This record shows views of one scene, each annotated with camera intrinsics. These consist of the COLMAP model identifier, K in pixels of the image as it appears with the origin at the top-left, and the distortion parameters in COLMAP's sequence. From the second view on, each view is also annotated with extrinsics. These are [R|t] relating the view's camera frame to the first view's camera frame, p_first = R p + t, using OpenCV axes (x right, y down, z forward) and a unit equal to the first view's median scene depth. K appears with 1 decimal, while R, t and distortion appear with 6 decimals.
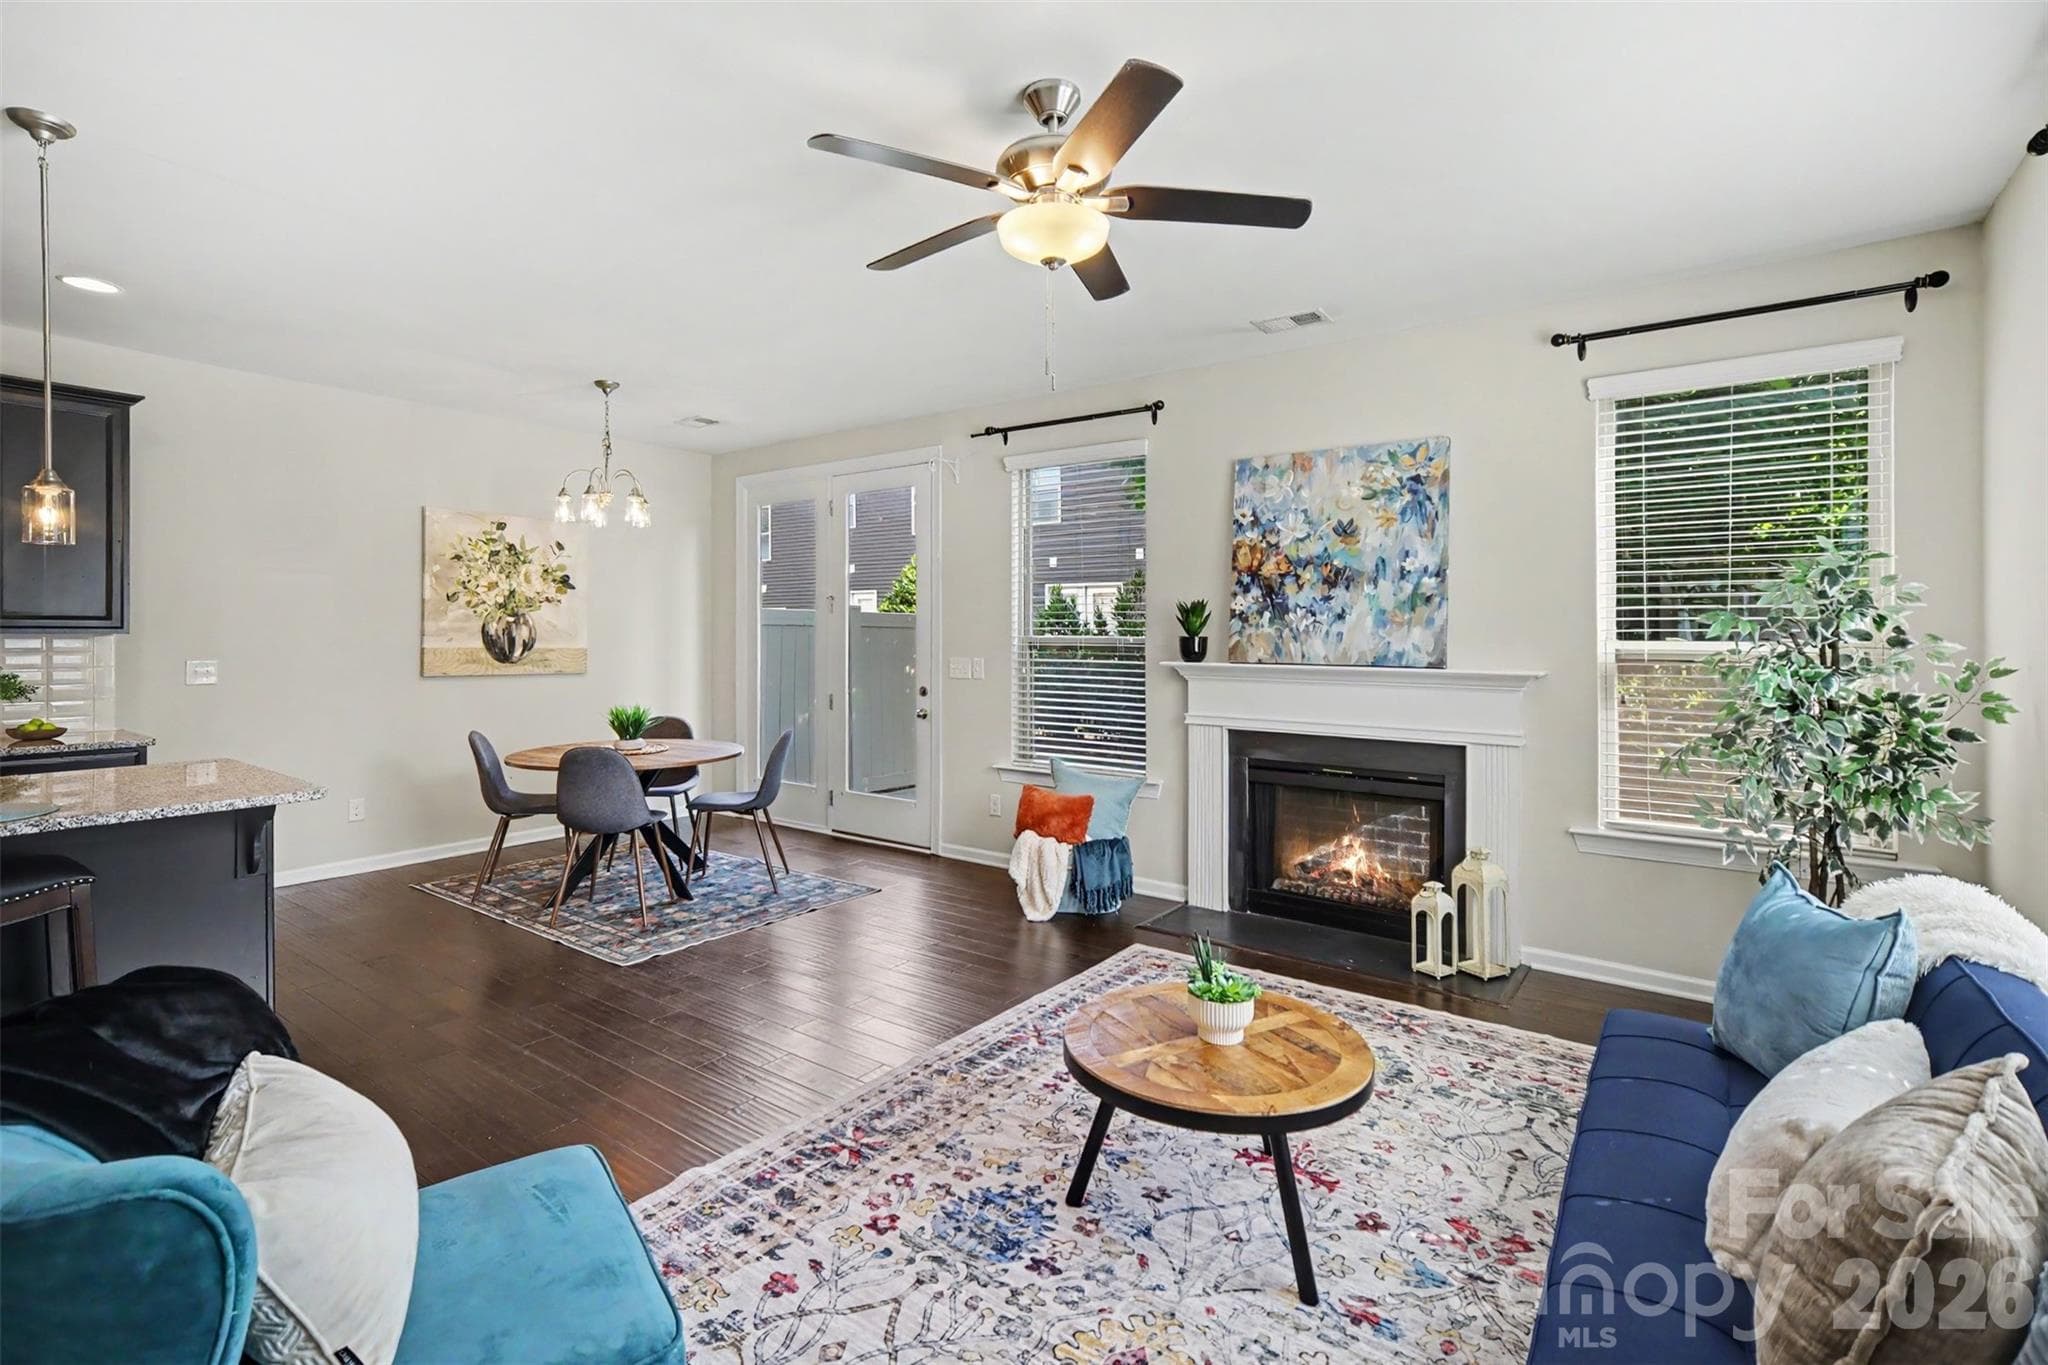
lens RADIAL K [[939.9, 0, 1020.3], [0, 939.9, 627.3], [0, 0, 1]] dist [-0.007761, 0.002964]
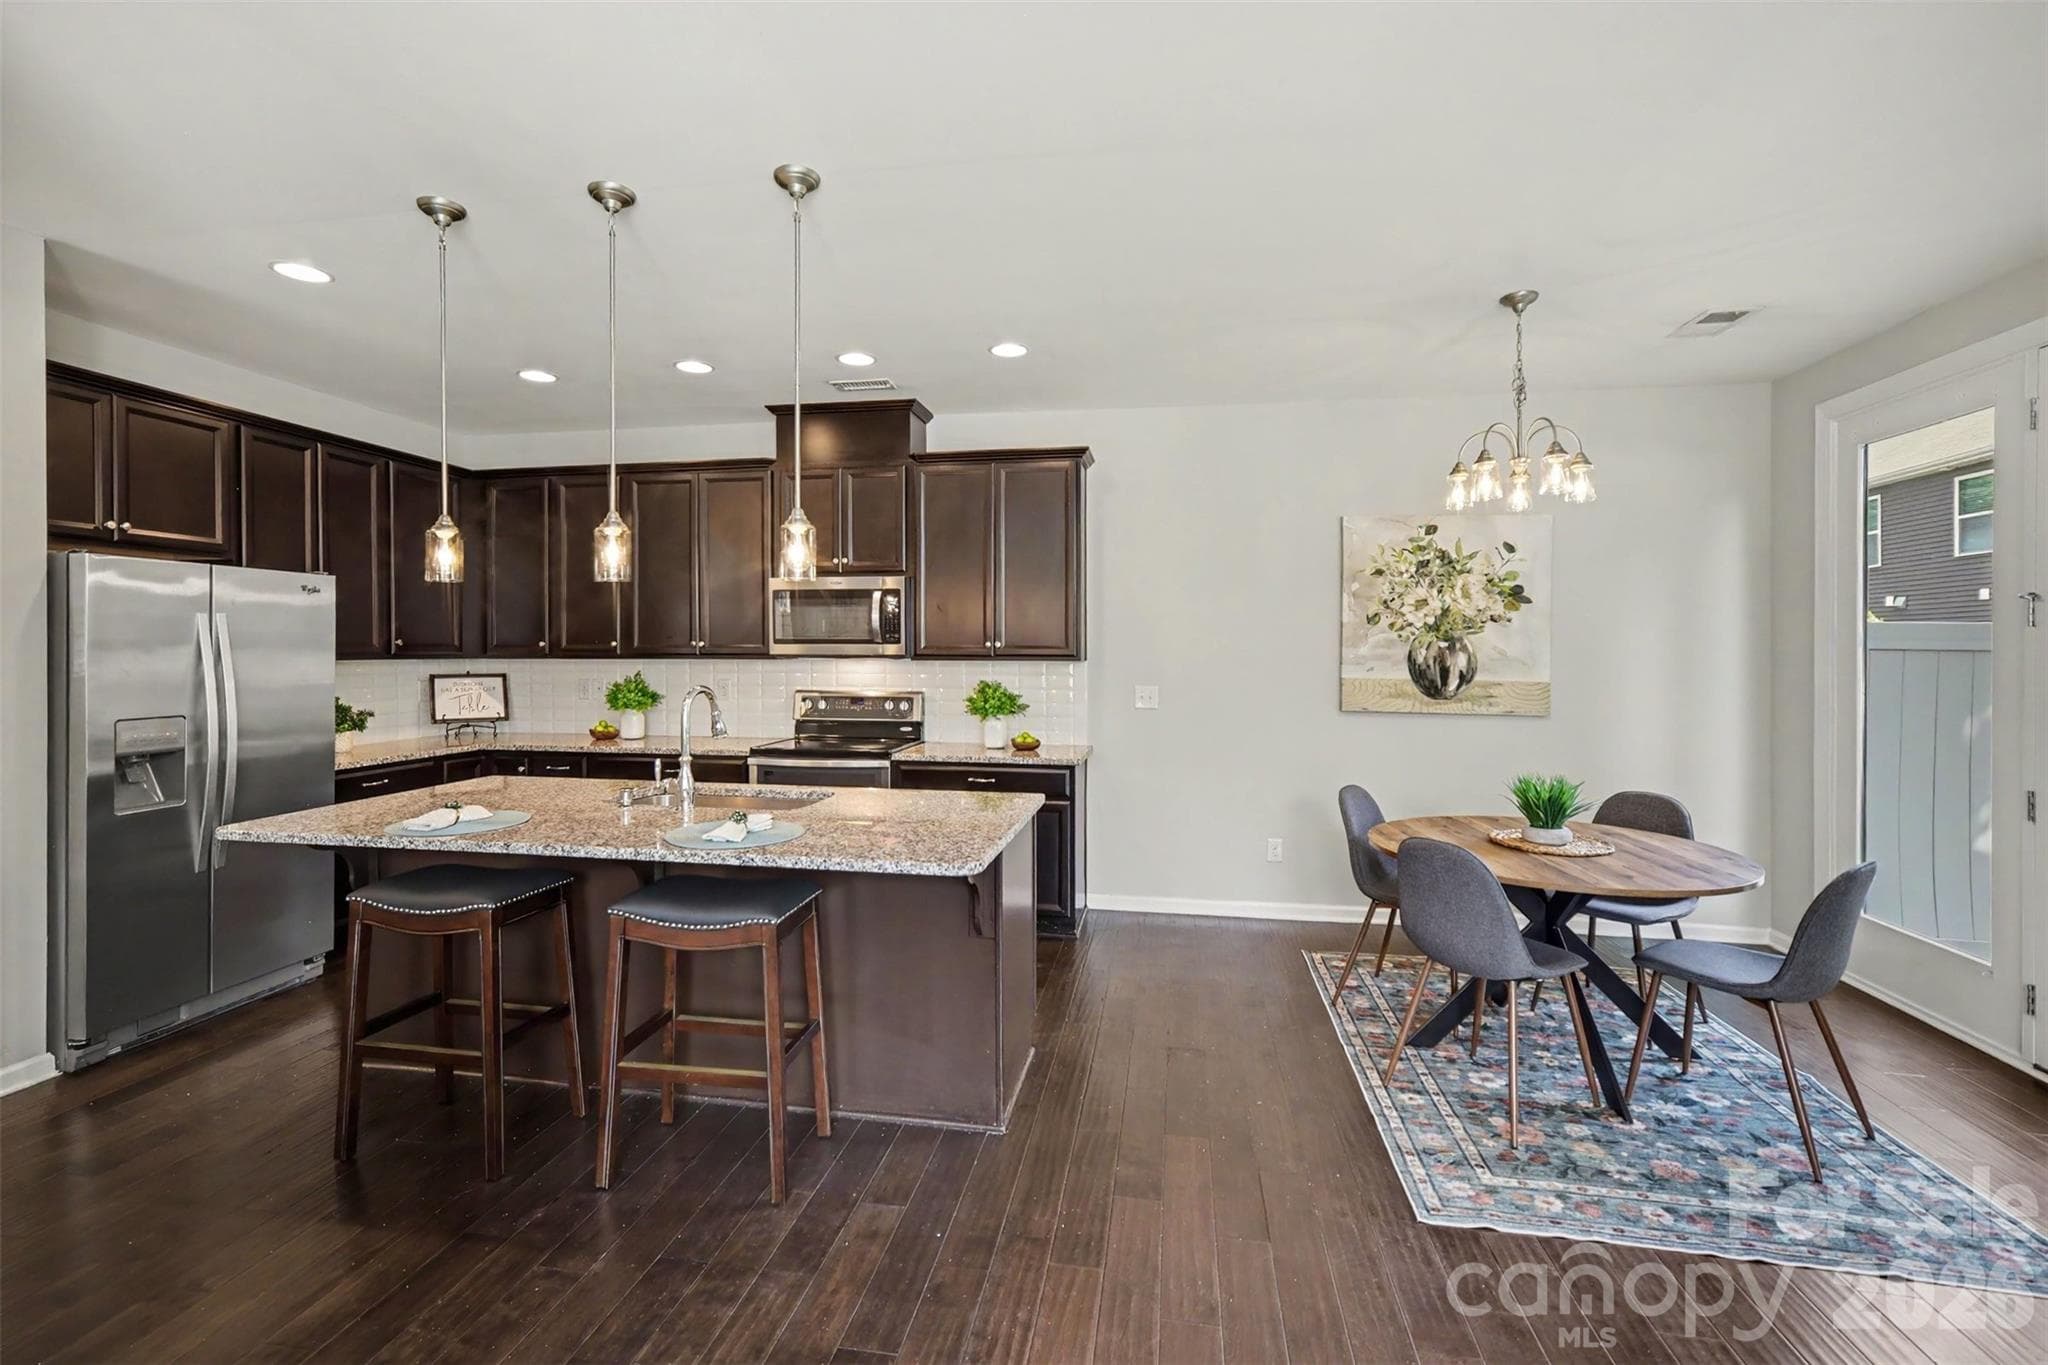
lens RADIAL K [[888.6, 0, 1038.0], [0, 888.6, 672.6], [0, 0, 1]] dist [0.002536, 0.005181]
pose [[0.457366, 0.015881, -0.889137, -0.029537], [0.006685, 0.999751, 0.021295, -0.004051], [0.889254, -0.015683, 0.457146, 0.456134]]
